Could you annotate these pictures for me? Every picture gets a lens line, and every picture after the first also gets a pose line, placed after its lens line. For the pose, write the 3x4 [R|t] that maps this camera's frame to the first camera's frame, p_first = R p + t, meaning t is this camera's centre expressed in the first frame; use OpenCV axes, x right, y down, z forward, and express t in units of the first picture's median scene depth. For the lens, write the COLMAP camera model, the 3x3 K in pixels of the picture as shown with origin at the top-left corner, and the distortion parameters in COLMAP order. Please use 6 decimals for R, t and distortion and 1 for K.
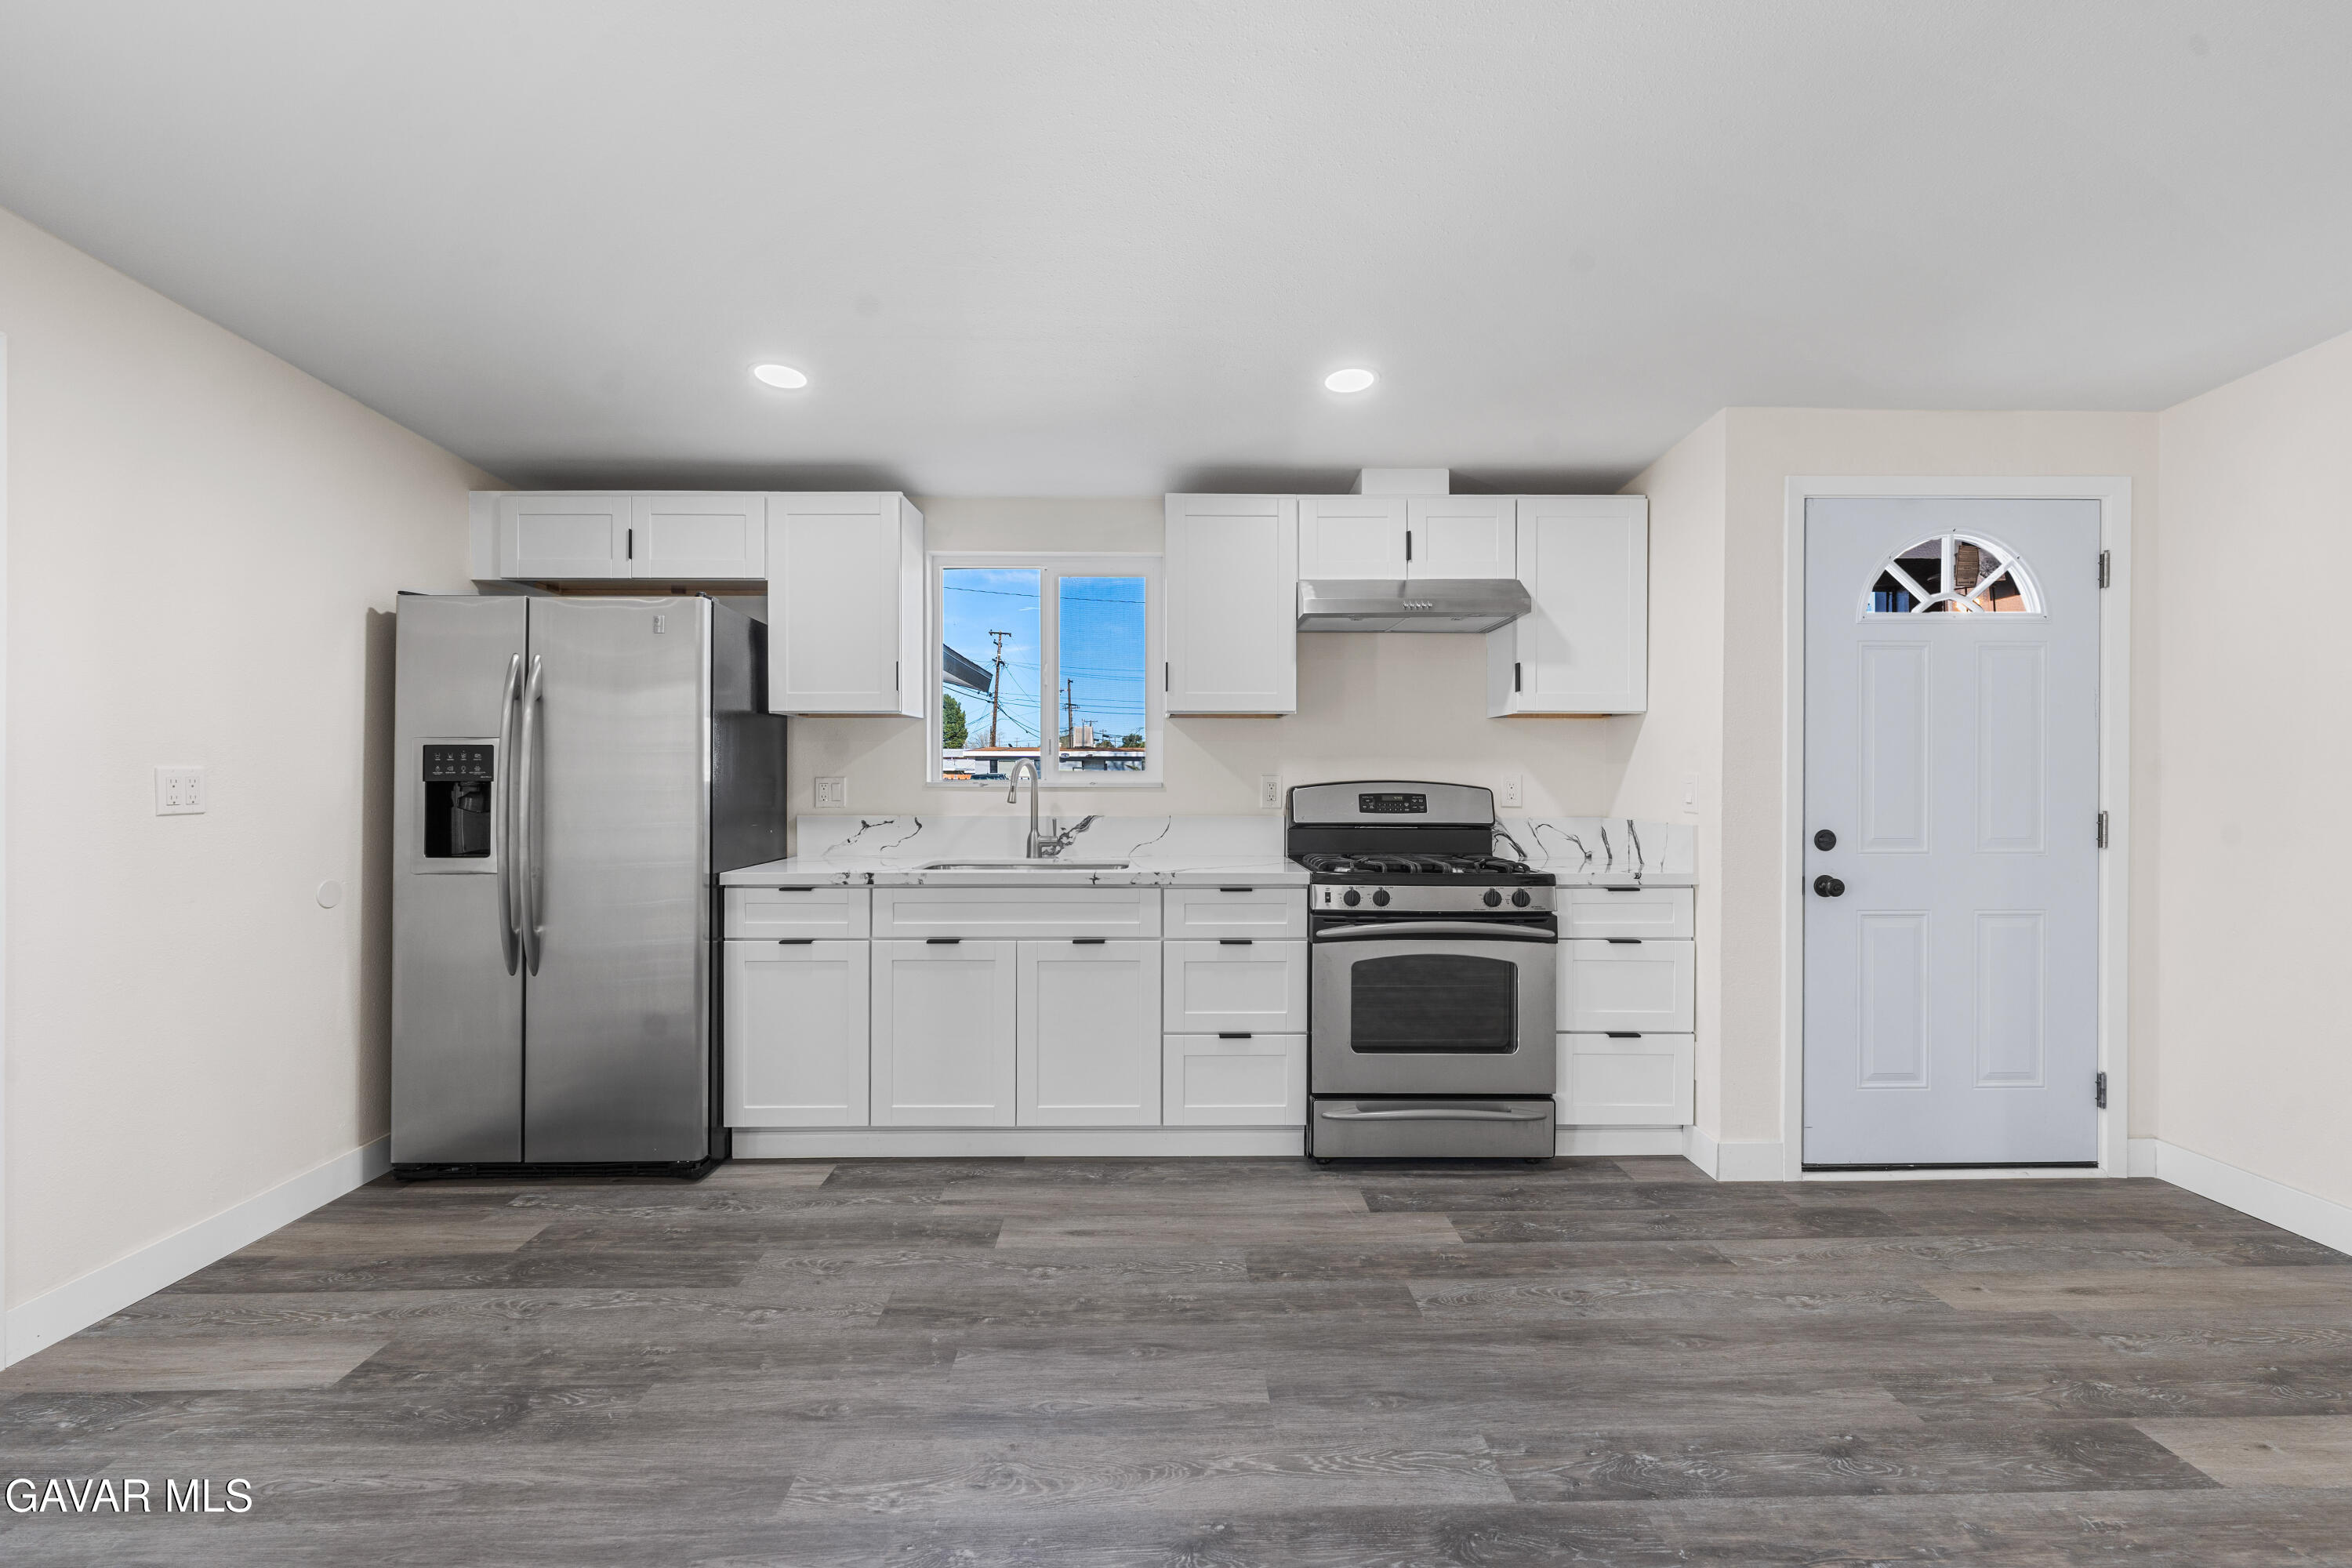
lens RADIAL K [[957.1, 0, 1171.6], [0, 957.1, 779.9], [0, 0, 1]] dist [0.000674, -0.000261]
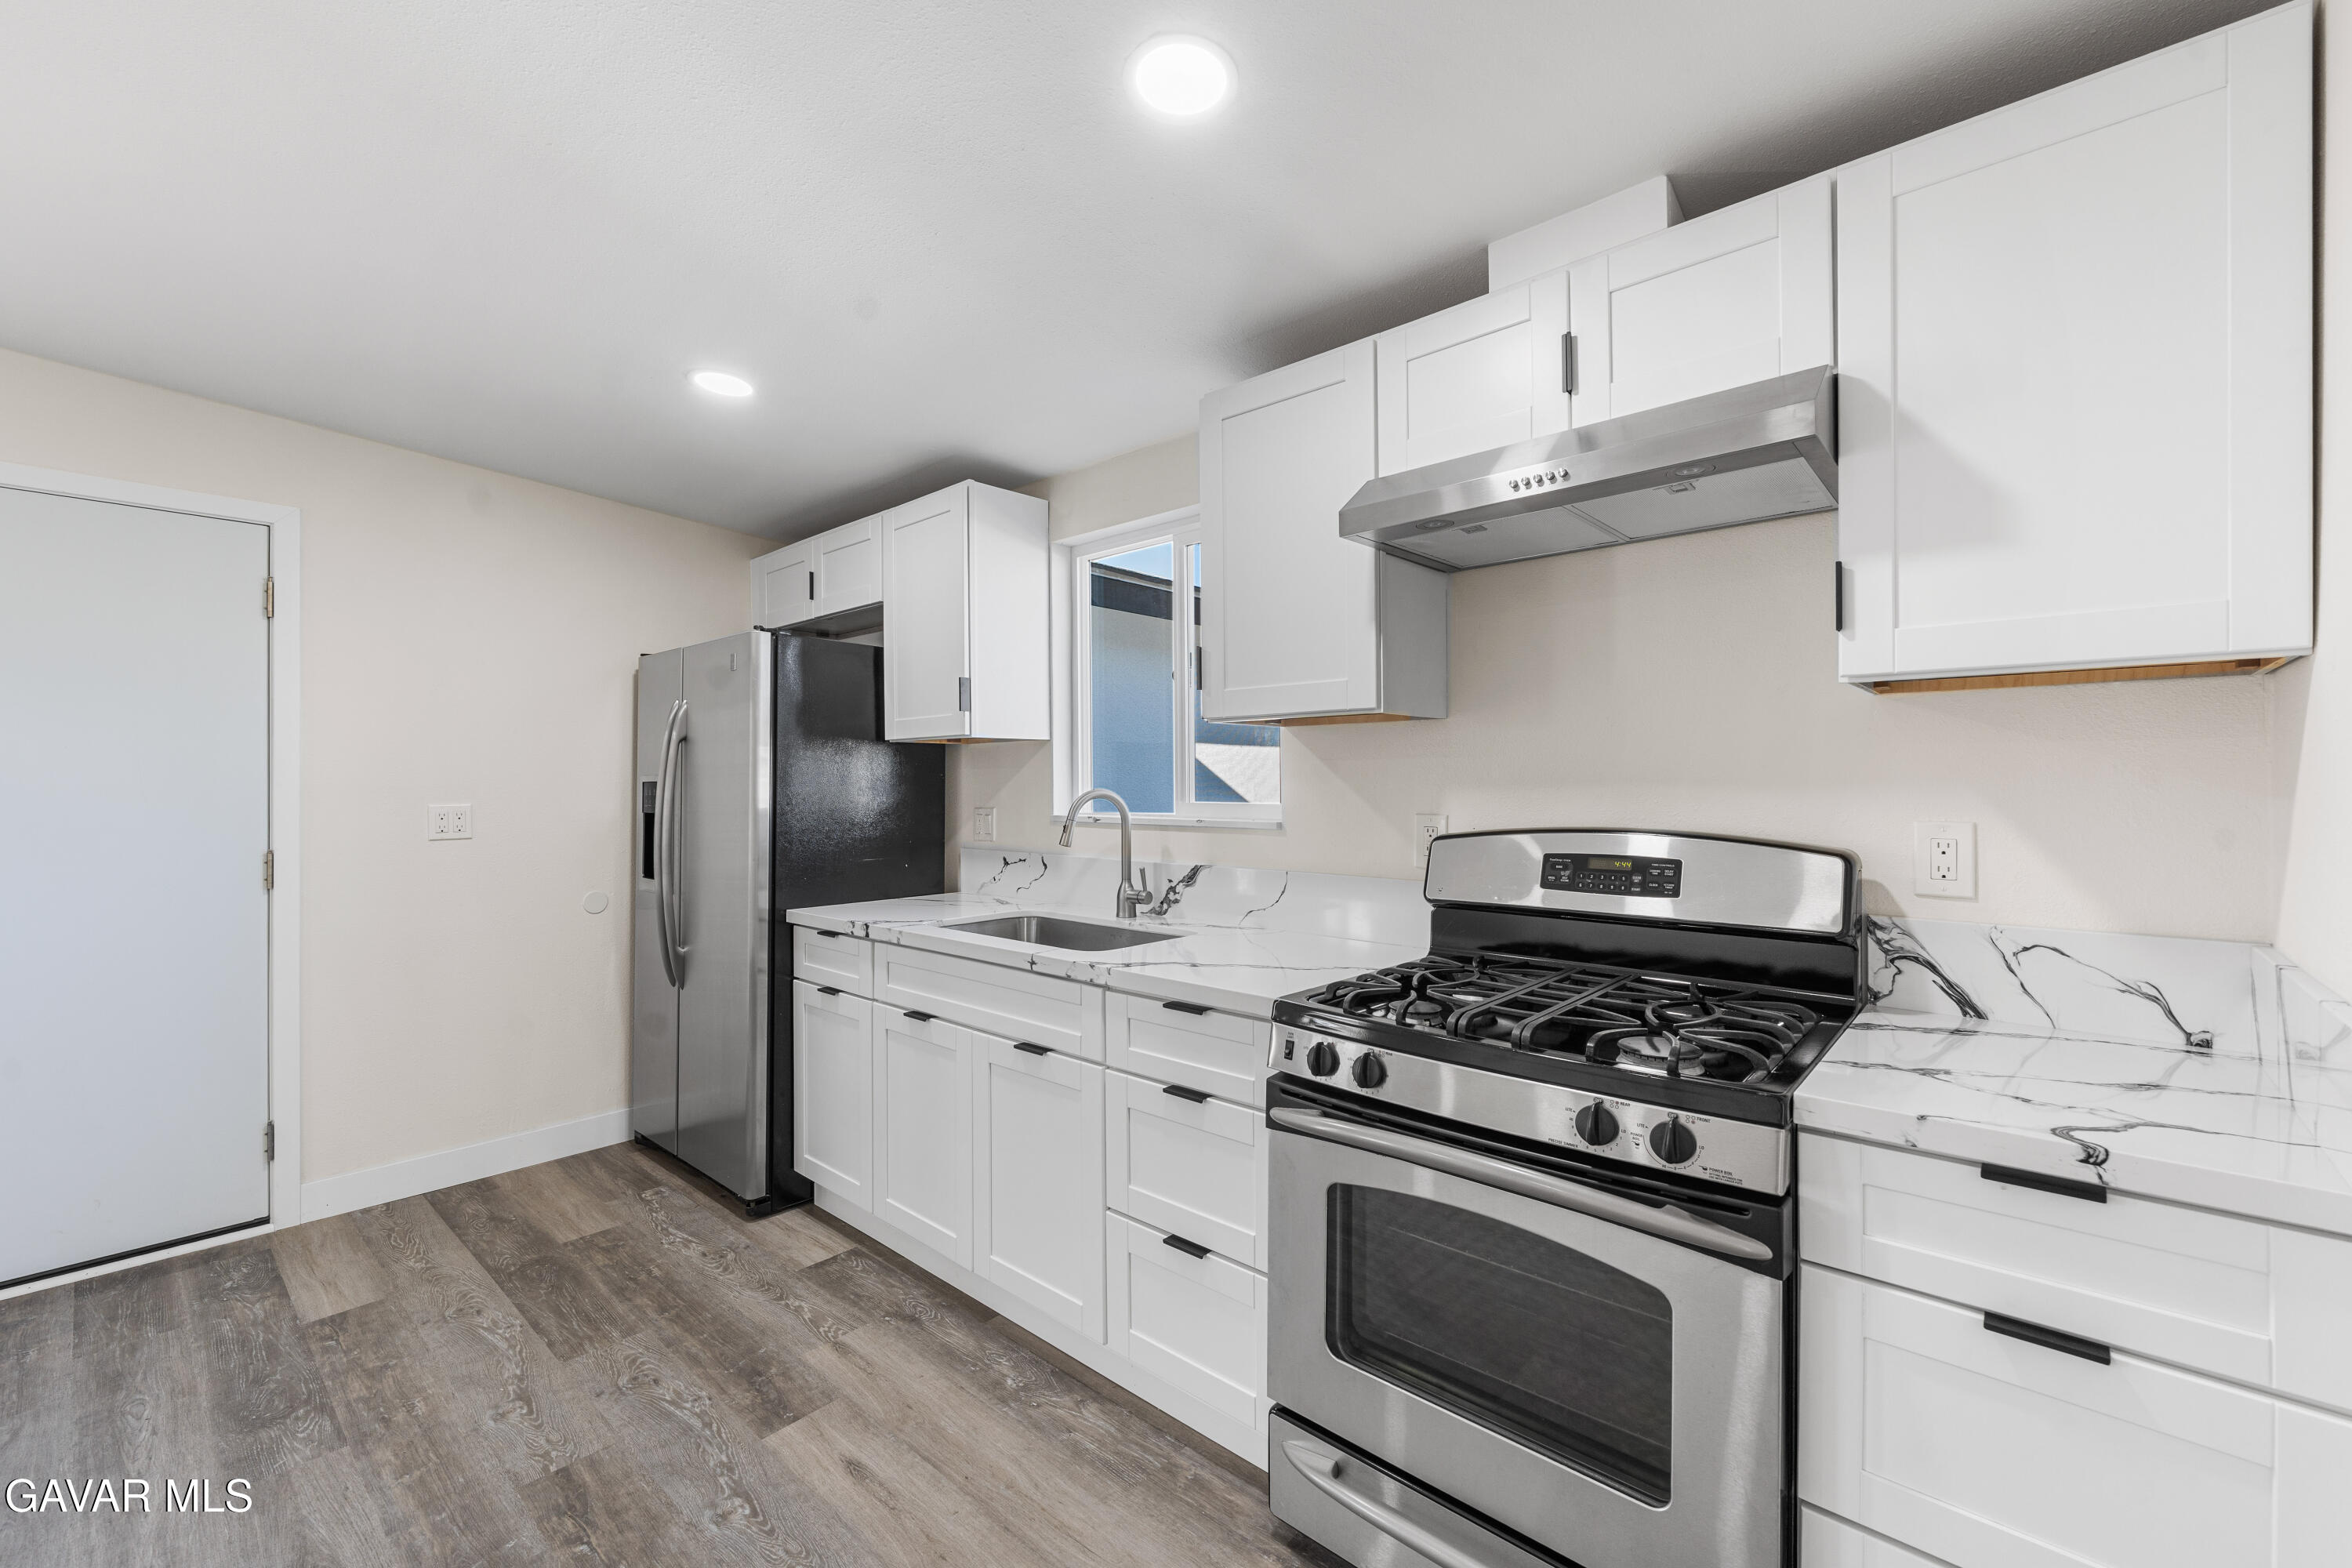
lens RADIAL K [[957.1, 0, 1175.8], [0, 957.1, 780.5], [0, 0, 1]] dist [0.000674, -0.000261]
pose [[0.732356, -0.006293, -0.680893, 0.507696], [0.003957, 0.999980, -0.004986, -0.029697], [0.680911, 0.000957, 0.732366, 0.577207]]
